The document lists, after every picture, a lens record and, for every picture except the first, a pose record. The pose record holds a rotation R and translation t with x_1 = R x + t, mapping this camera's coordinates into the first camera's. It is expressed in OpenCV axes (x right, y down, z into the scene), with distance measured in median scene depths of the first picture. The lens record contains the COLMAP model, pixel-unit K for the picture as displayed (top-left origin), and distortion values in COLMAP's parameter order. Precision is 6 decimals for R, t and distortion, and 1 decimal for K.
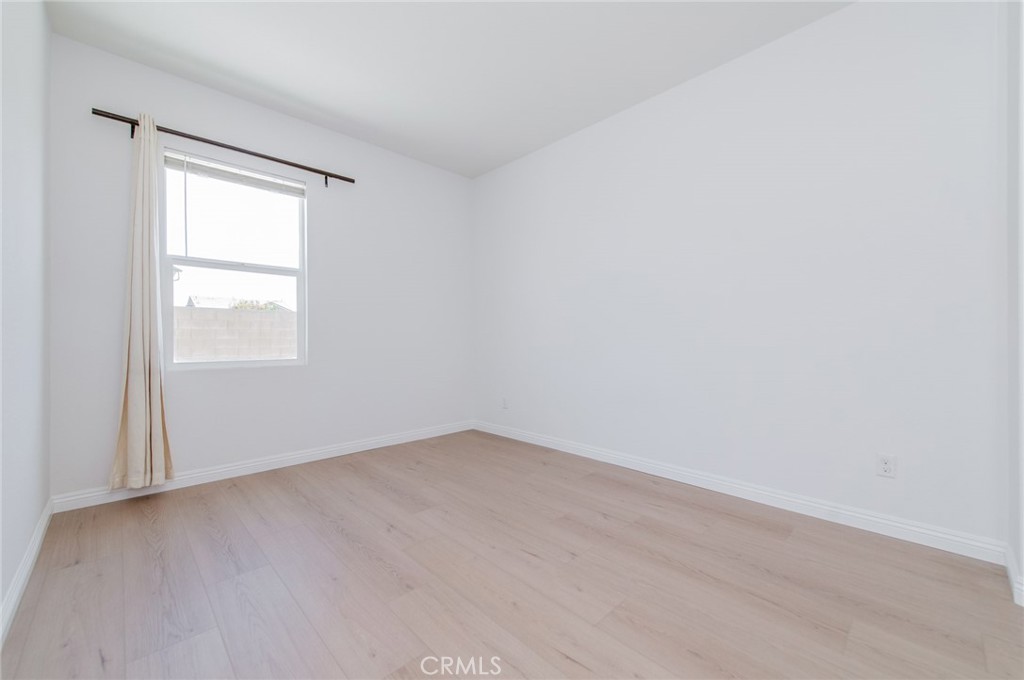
lens RADIAL K [[403.5, 0, 511.6], [0, 403.5, 340.6], [0, 0, 1]] dist [0.003021, -0.000223]
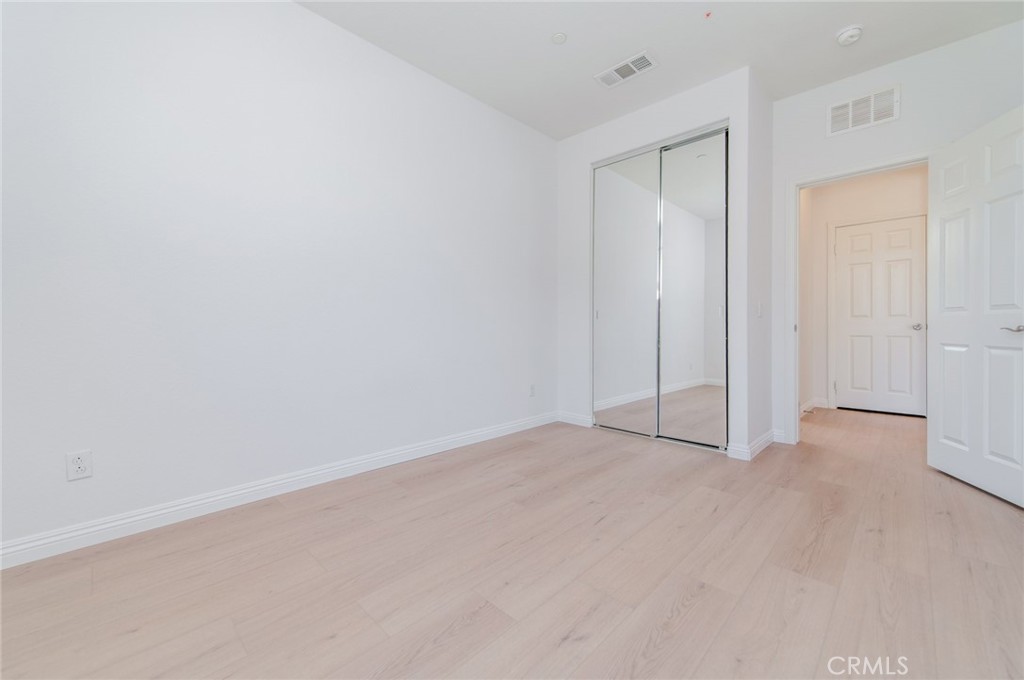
lens RADIAL K [[403.5, 0, 512.3], [0, 403.5, 332.5], [0, 0, 1]] dist [0.003021, -0.000223]
pose [[-0.025933, -0.010608, 0.999607, -0.834110], [0.005114, 0.999929, 0.010744, 0.026923], [-0.999651, 0.005390, -0.025877, 1.062571]]
